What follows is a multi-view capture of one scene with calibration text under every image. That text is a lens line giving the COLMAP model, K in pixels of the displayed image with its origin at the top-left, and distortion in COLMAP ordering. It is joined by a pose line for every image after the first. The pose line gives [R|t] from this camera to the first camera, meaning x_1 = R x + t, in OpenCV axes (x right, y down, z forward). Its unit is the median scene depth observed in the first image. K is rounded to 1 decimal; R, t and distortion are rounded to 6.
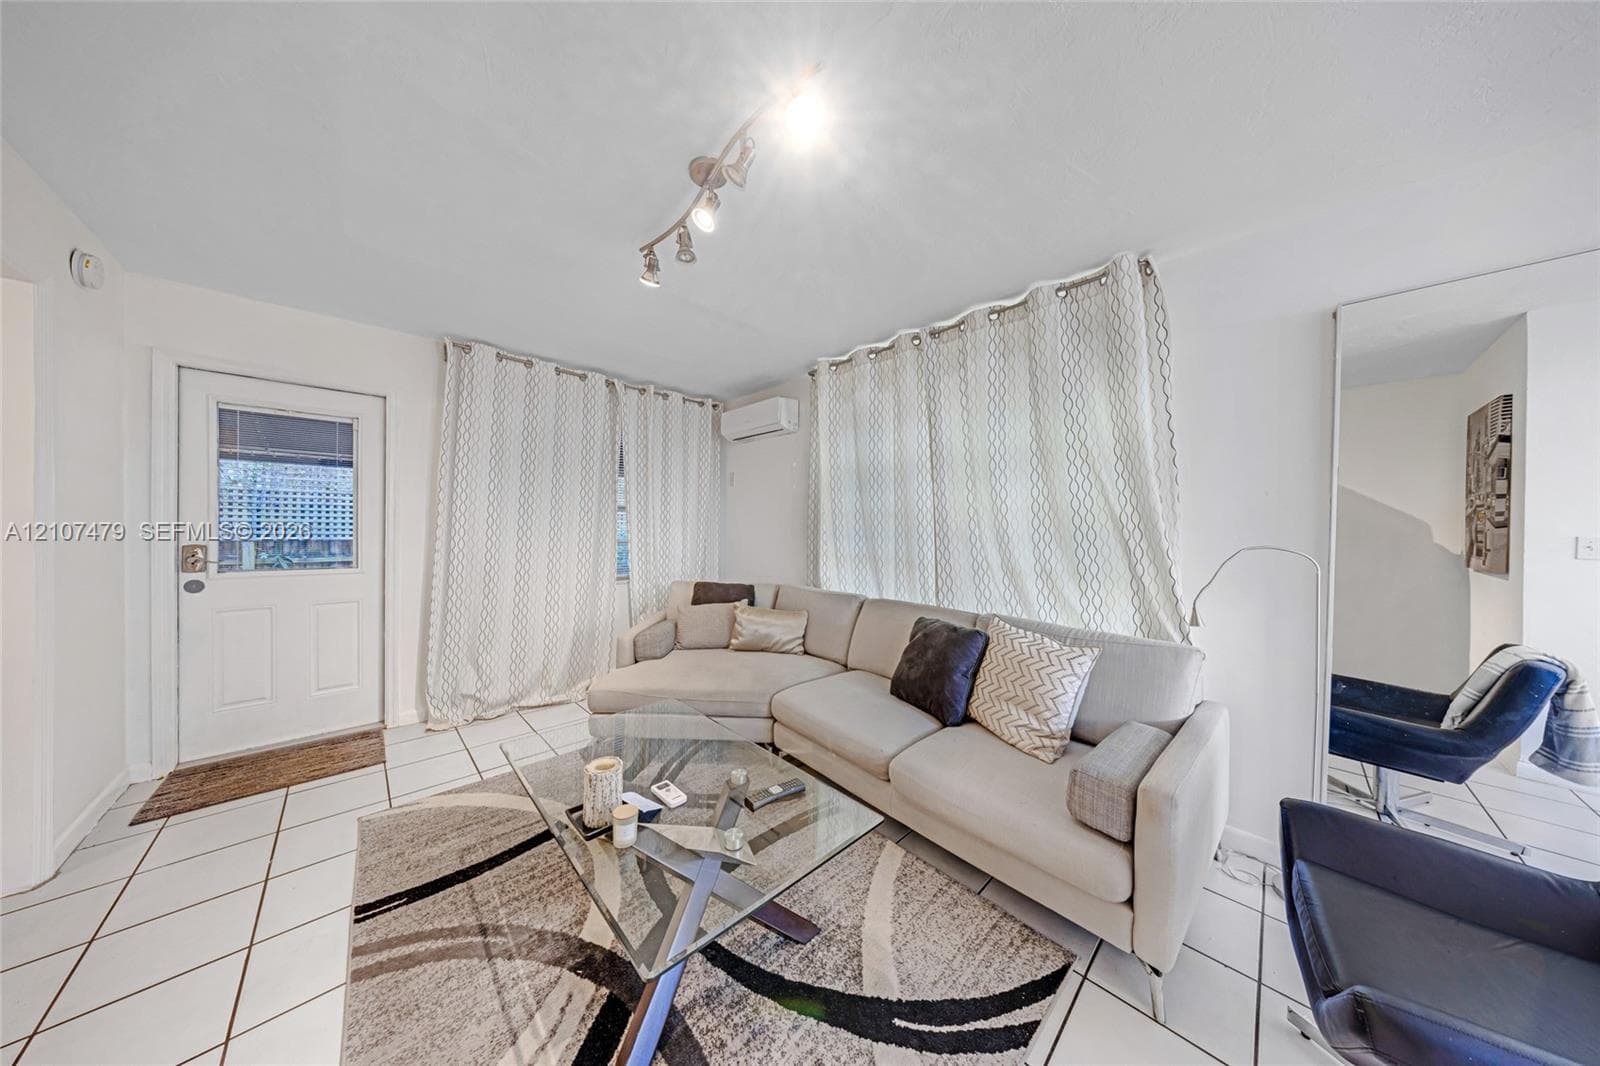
lens RADIAL K [[472.1, 0, 805.1], [0, 472.1, 529.4], [0, 0, 1]] dist [-0.006636, 0.000867]
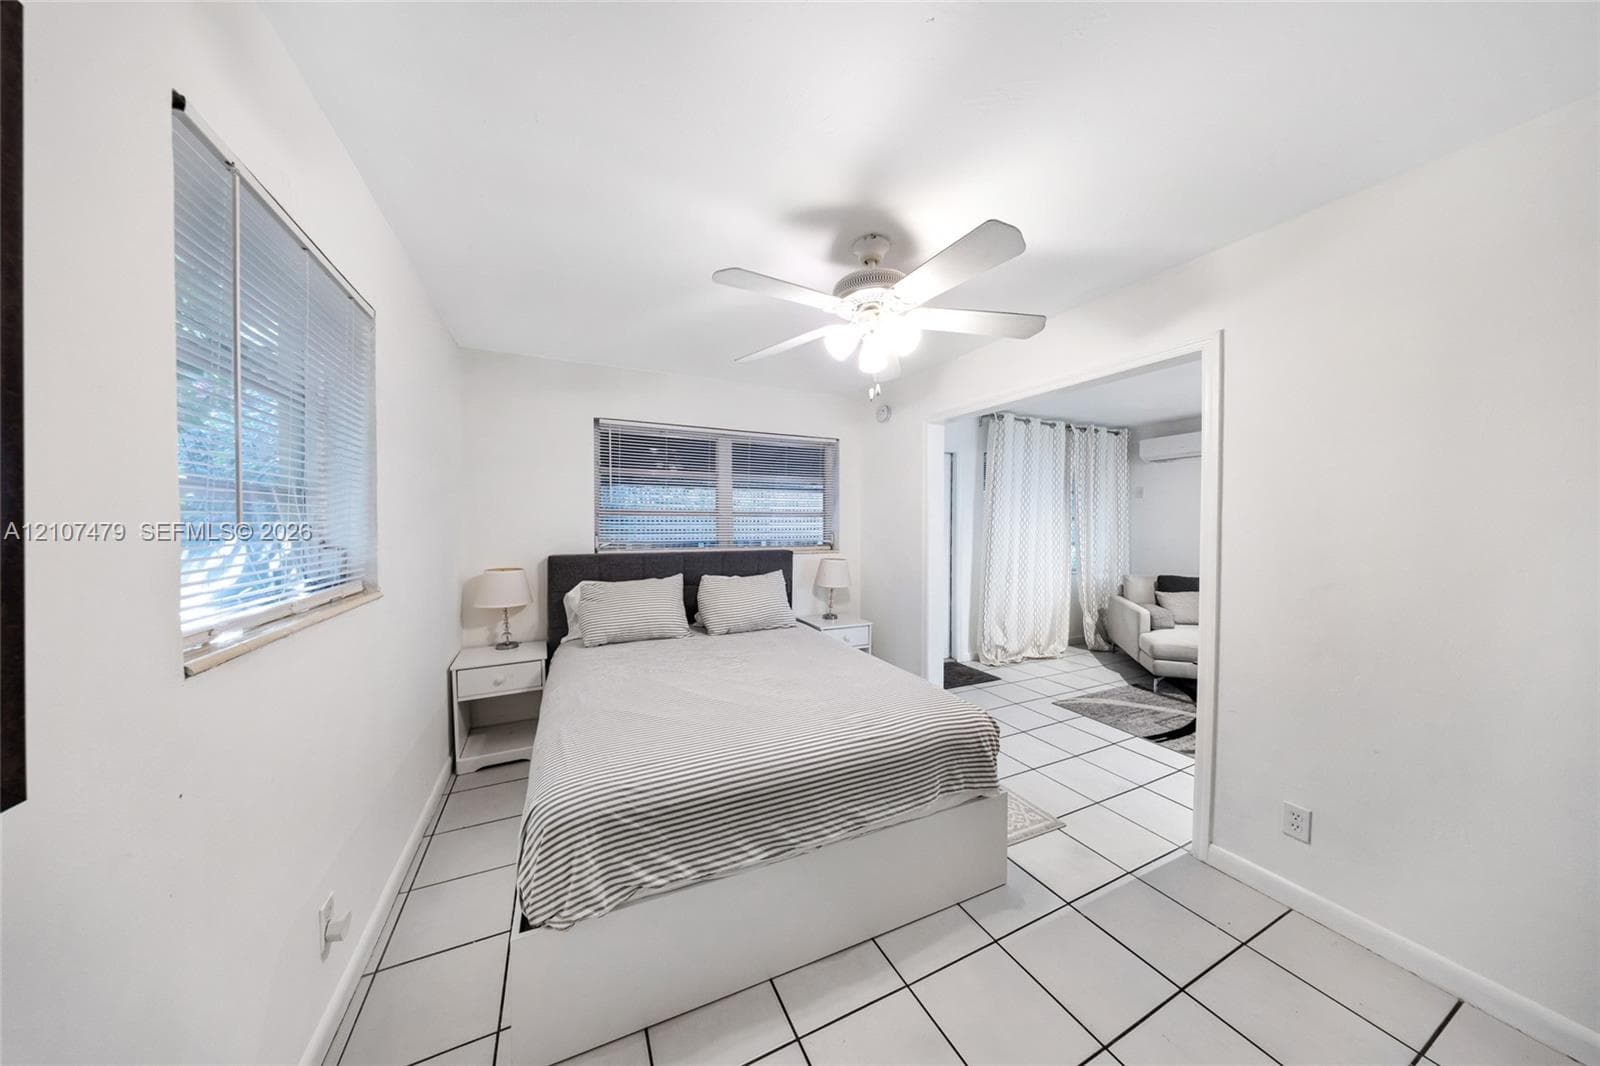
lens RADIAL K [[472.1, 0, 807.4], [0, 472.1, 533.7], [0, 0, 1]] dist [-0.006636, 0.000867]
pose [[0.944704, -0.004174, -0.327897, -0.805454], [0.011781, 0.999705, 0.021218, -0.049256], [0.327712, -0.023907, 0.944475, -0.633081]]
